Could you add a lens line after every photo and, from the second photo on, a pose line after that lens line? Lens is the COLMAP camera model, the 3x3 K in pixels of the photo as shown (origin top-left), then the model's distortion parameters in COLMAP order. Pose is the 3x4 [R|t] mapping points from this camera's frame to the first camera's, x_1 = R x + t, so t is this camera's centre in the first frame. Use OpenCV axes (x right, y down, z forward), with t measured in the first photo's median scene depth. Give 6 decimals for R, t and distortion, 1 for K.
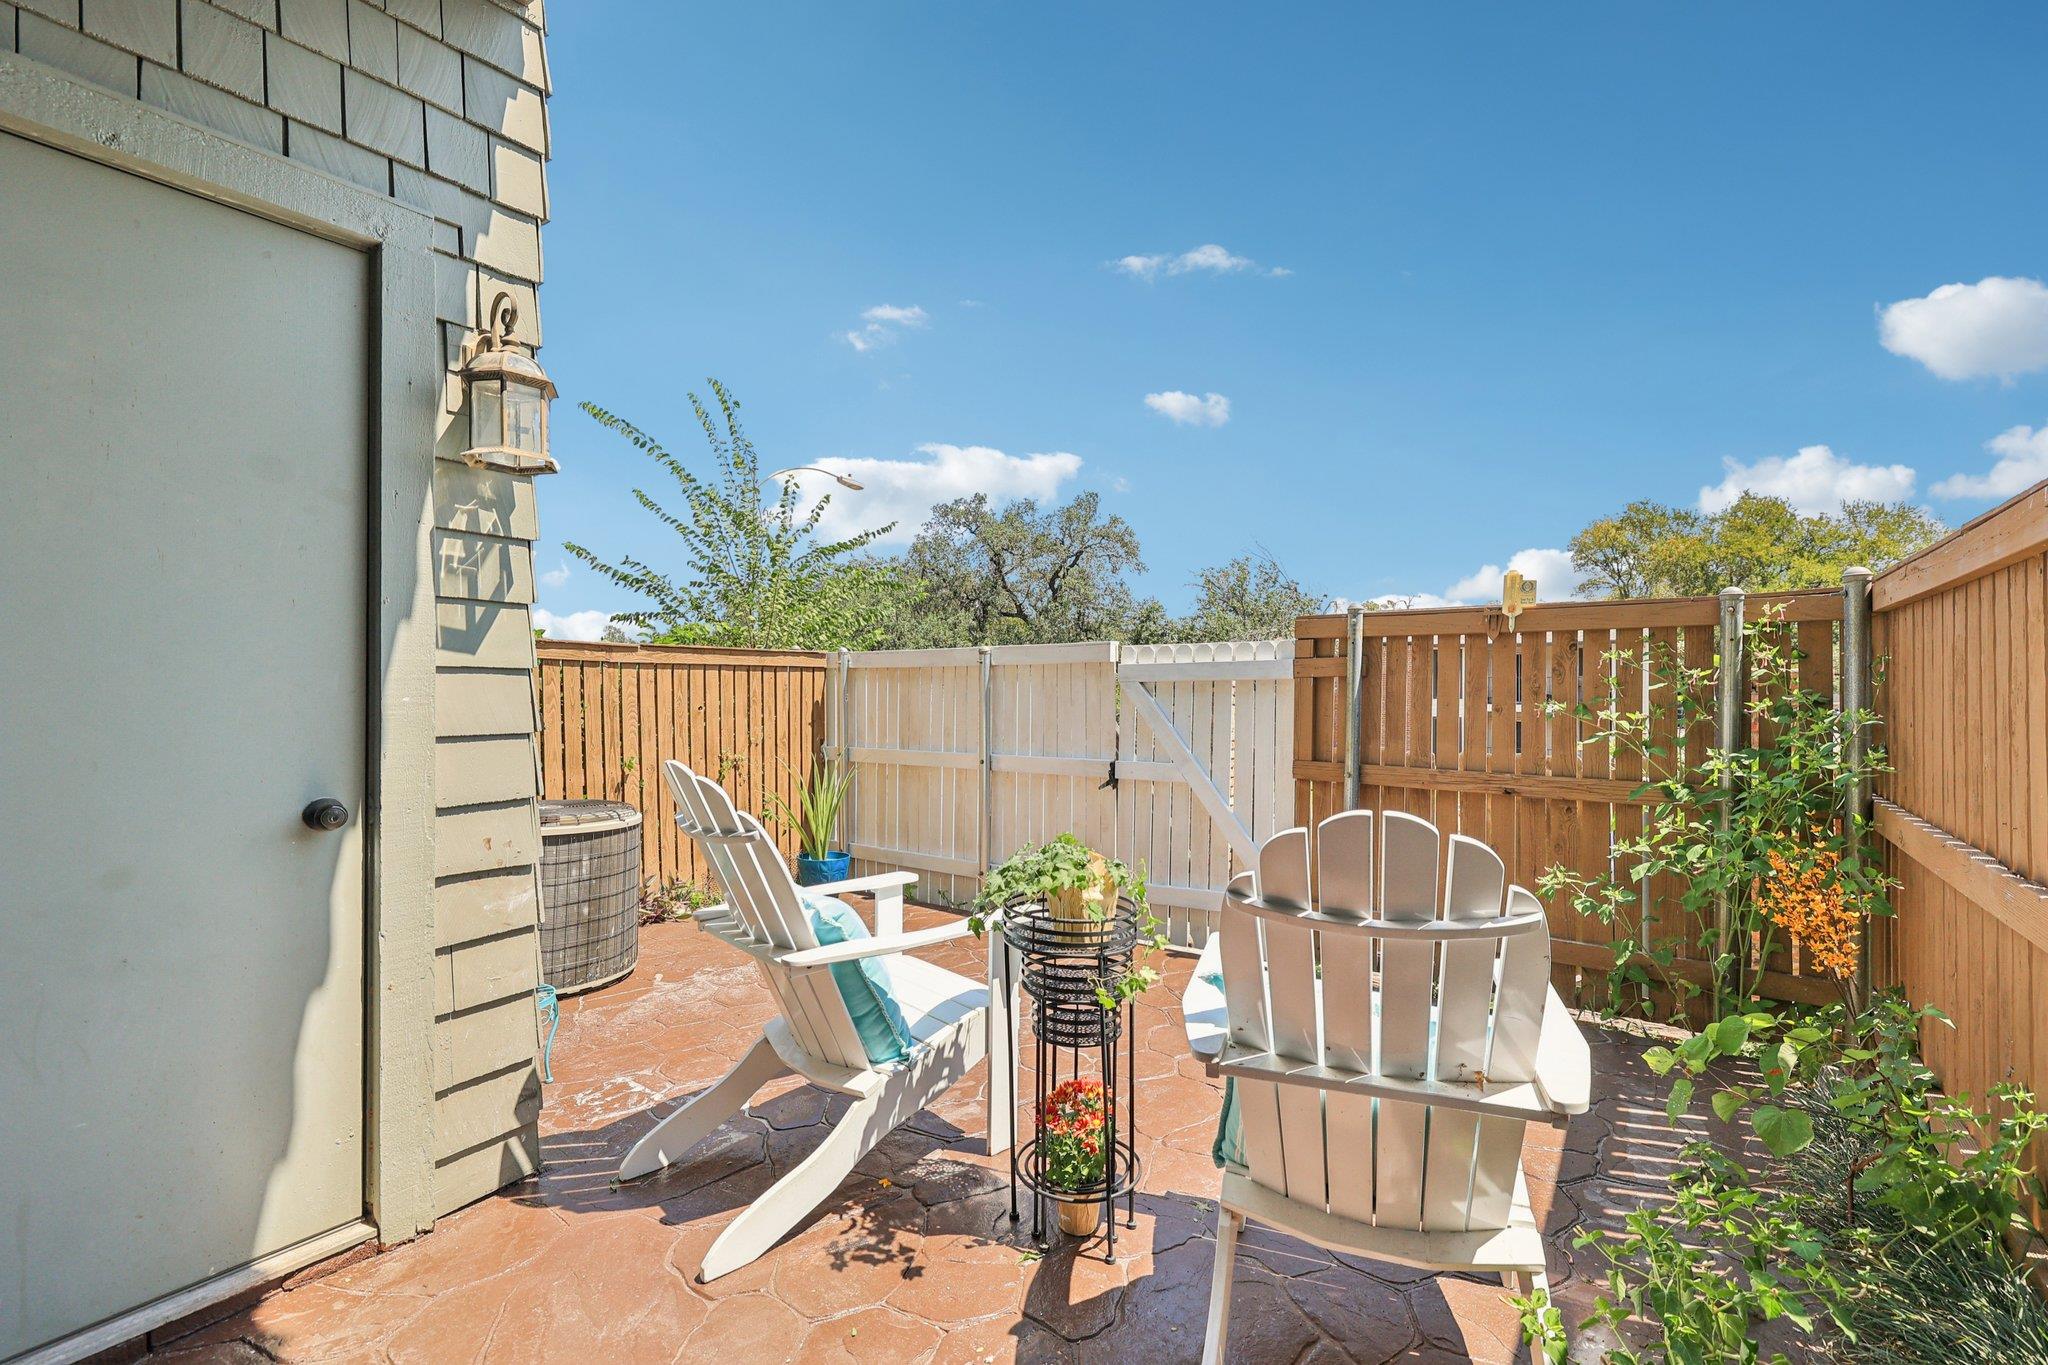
lens RADIAL K [[877.9, 0, 1018.0], [0, 877.9, 684.7], [0, 0, 1]] dist [0.002714, 0.000531]
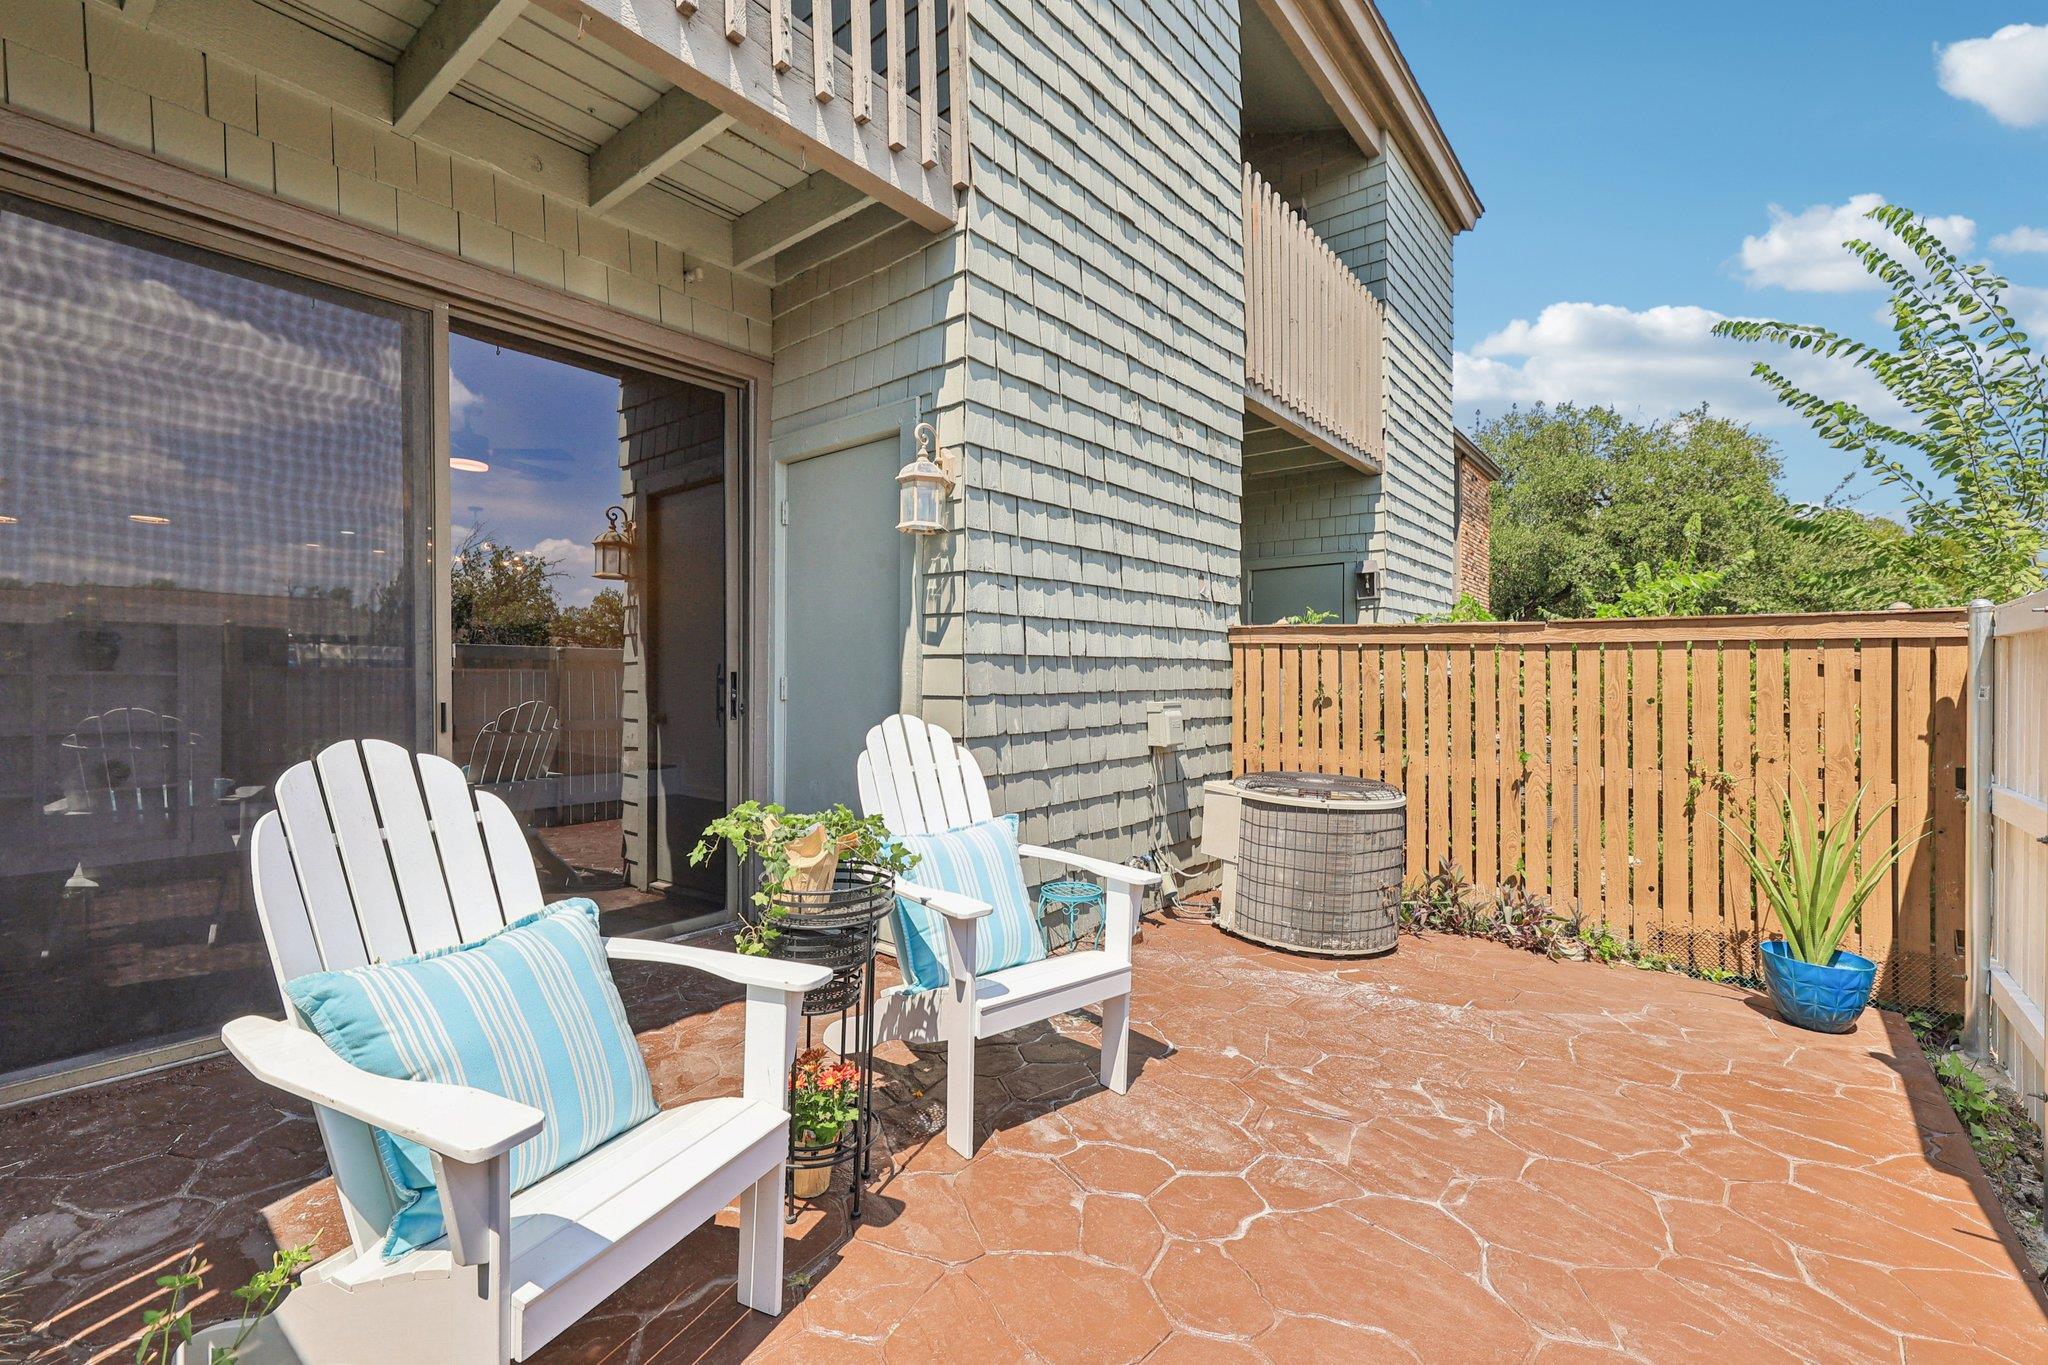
lens RADIAL K [[887.2, 0, 1027.1], [0, 887.2, 702.7], [0, 0, 1]] dist [0.000743, 0.016355]
pose [[-0.072322, 0.029099, -0.996957, 0.657376], [-0.004321, 0.999556, 0.029488, 0.013036], [0.997372, 0.006441, -0.072164, 0.811518]]
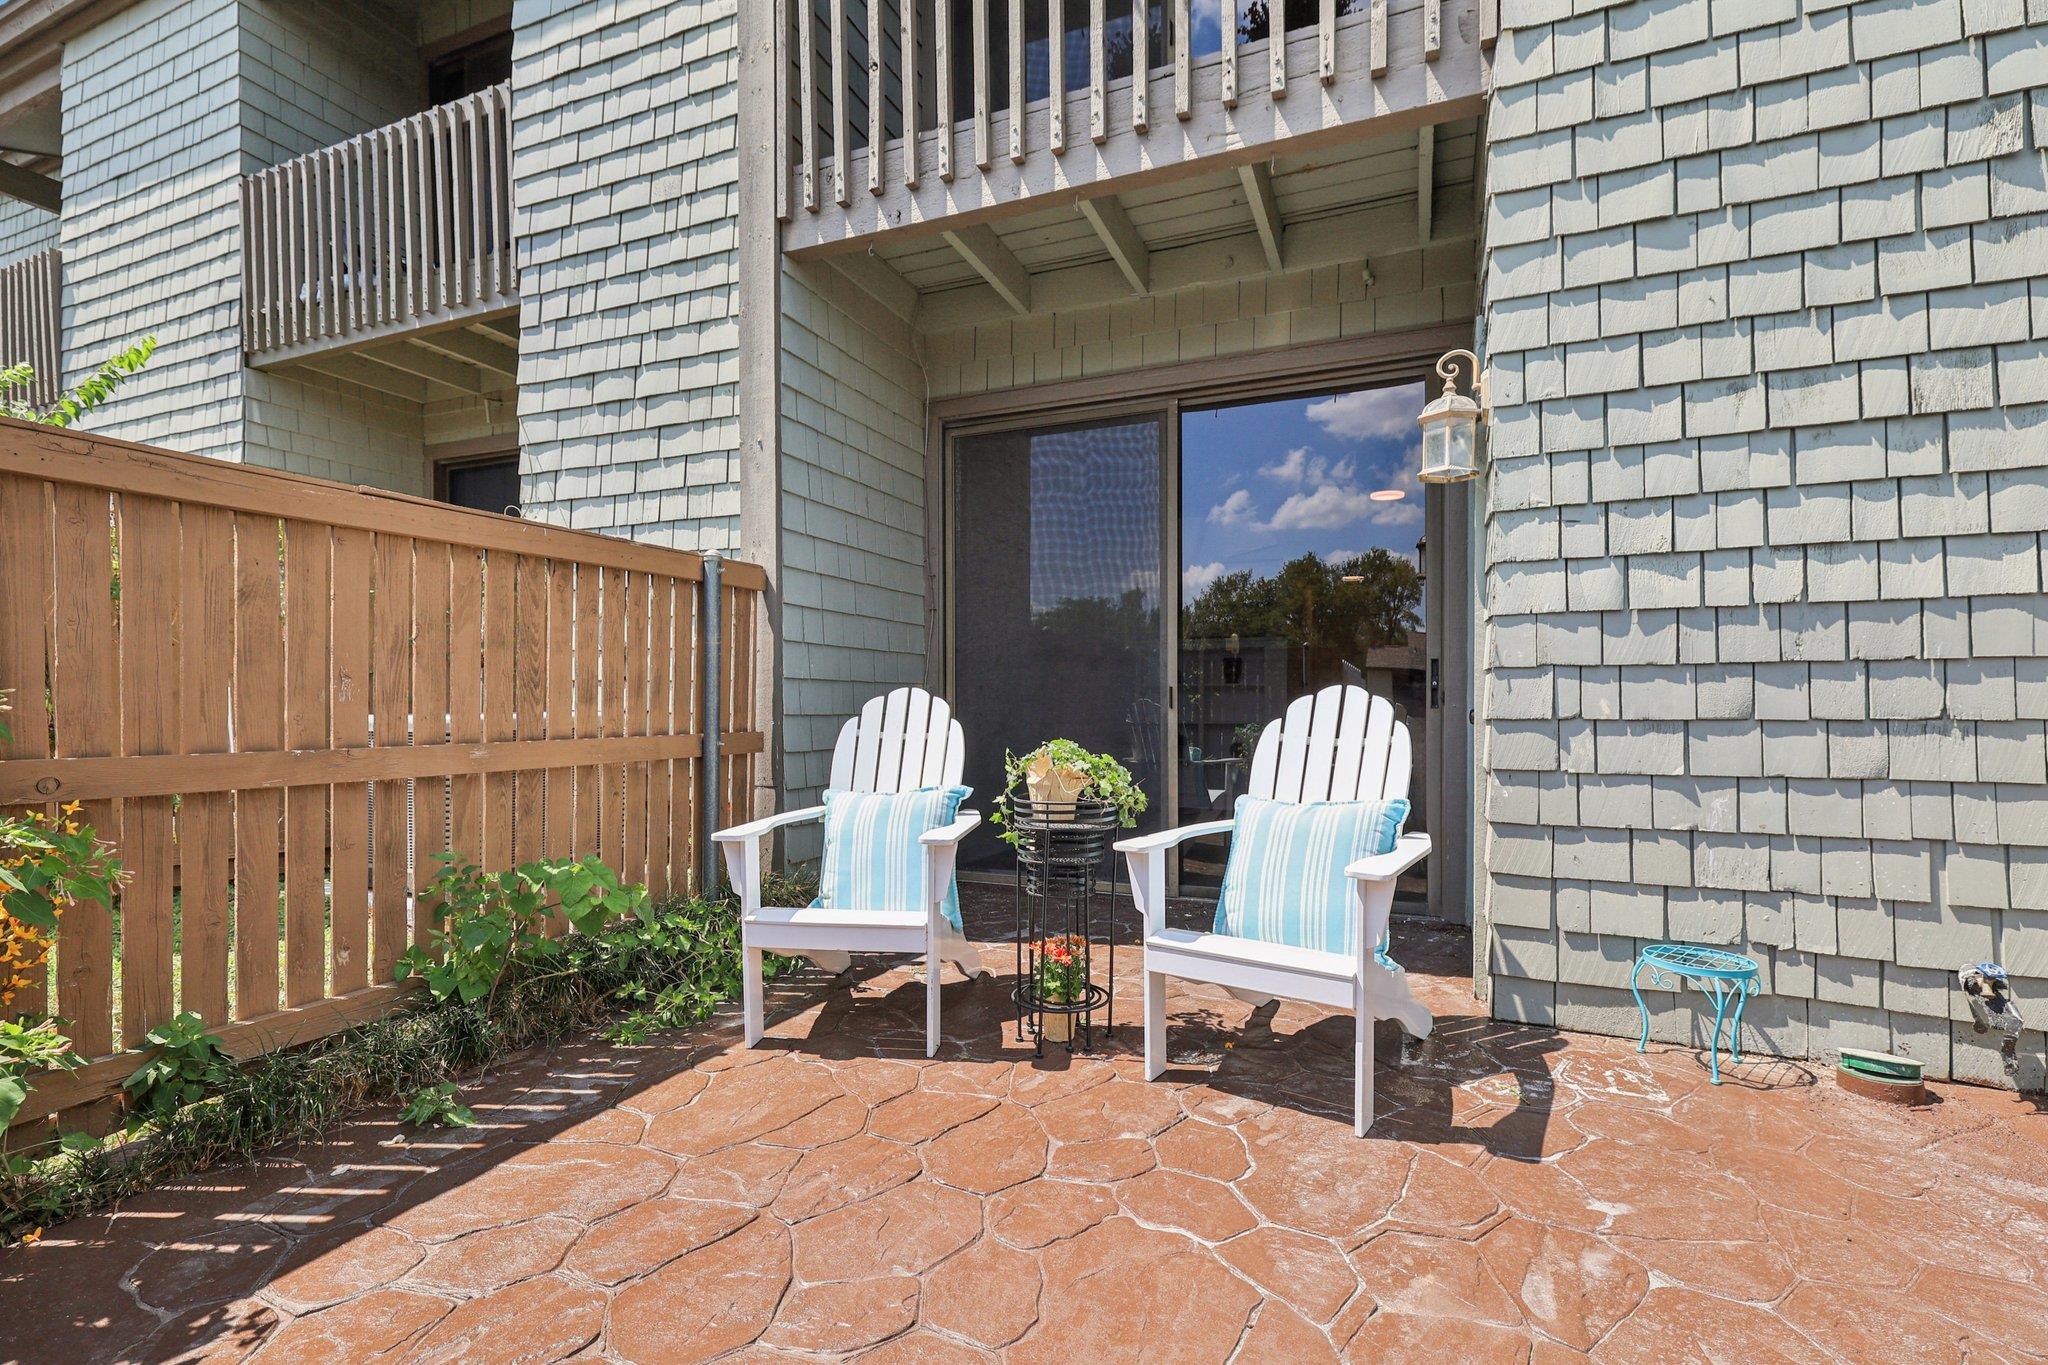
lens RADIAL K [[928.2, 0, 1022.1], [0, 928.2, 735.3], [0, 0, 1]] dist [0.013796, 0.000019]
pose [[-0.979176, 0.003977, -0.202974, 0.241012], [-0.002743, 0.999458, 0.032813, 0.073824], [0.202995, 0.032687, -0.978634, 1.453033]]
